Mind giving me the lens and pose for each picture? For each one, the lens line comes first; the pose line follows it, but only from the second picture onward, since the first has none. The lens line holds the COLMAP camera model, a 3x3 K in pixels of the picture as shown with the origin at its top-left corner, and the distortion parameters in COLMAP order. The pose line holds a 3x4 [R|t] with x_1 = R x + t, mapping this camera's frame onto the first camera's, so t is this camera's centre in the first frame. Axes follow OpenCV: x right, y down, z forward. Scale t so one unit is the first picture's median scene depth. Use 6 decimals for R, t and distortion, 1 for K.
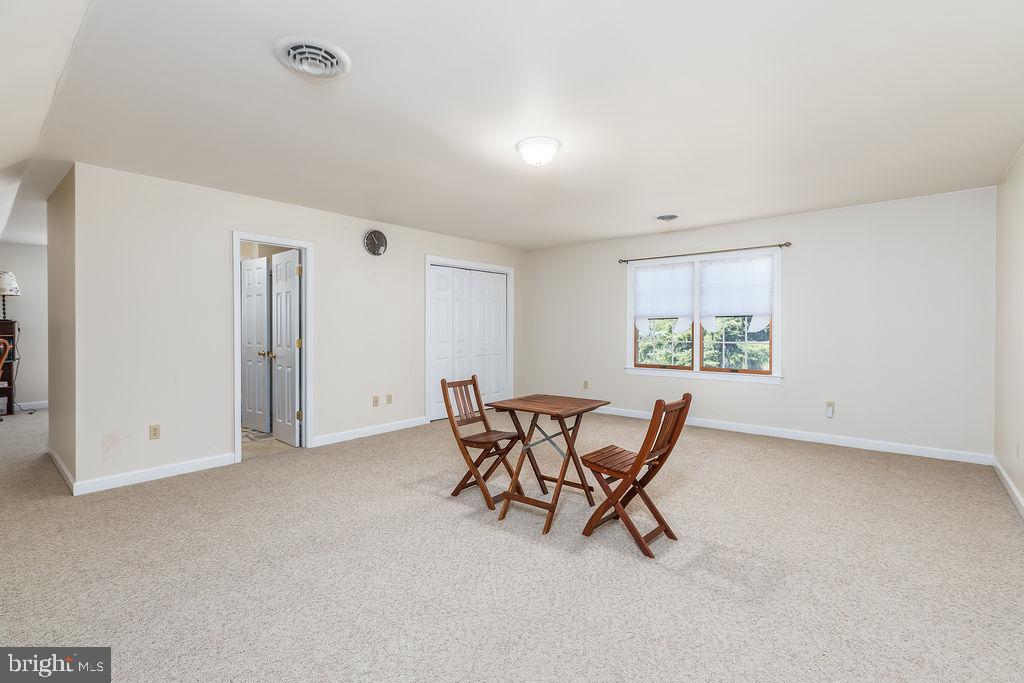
lens RADIAL K [[468.4, 0, 508.6], [0, 468.4, 339.8], [0, 0, 1]] dist [0.001988, 0.000151]
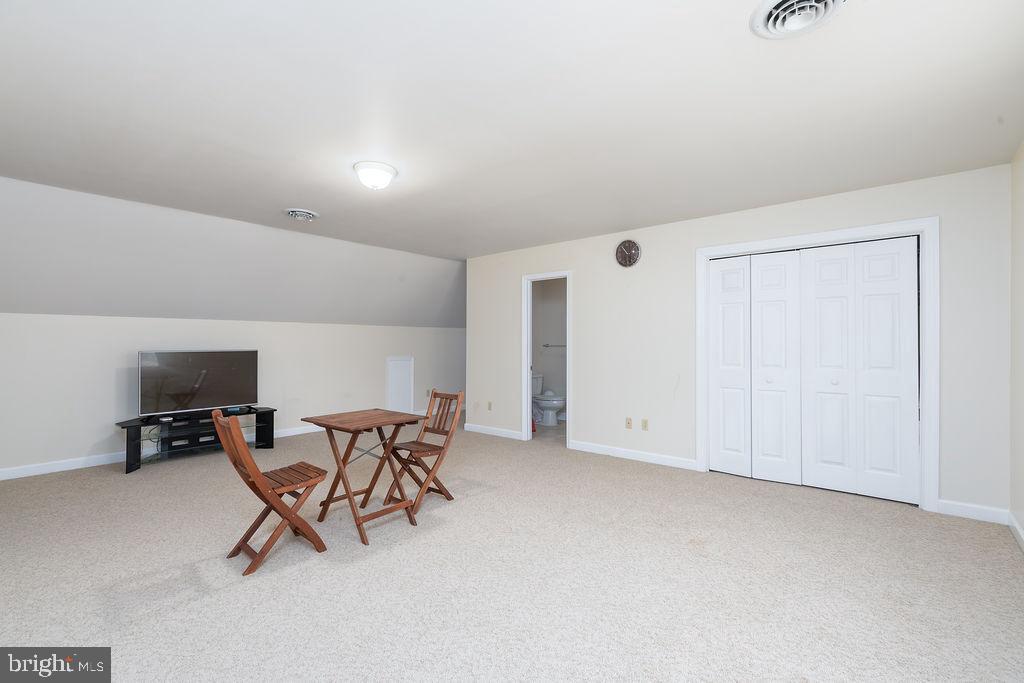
lens RADIAL K [[468.4, 0, 508.6], [0, 468.4, 339.8], [0, 0, 1]] dist [0.001988, 0.000151]
pose [[-0.014937, -0.004698, -0.999877, 0.681926], [-0.021570, 0.999758, -0.004376, -0.025233], [0.999656, 0.021502, -0.015035, 0.811828]]
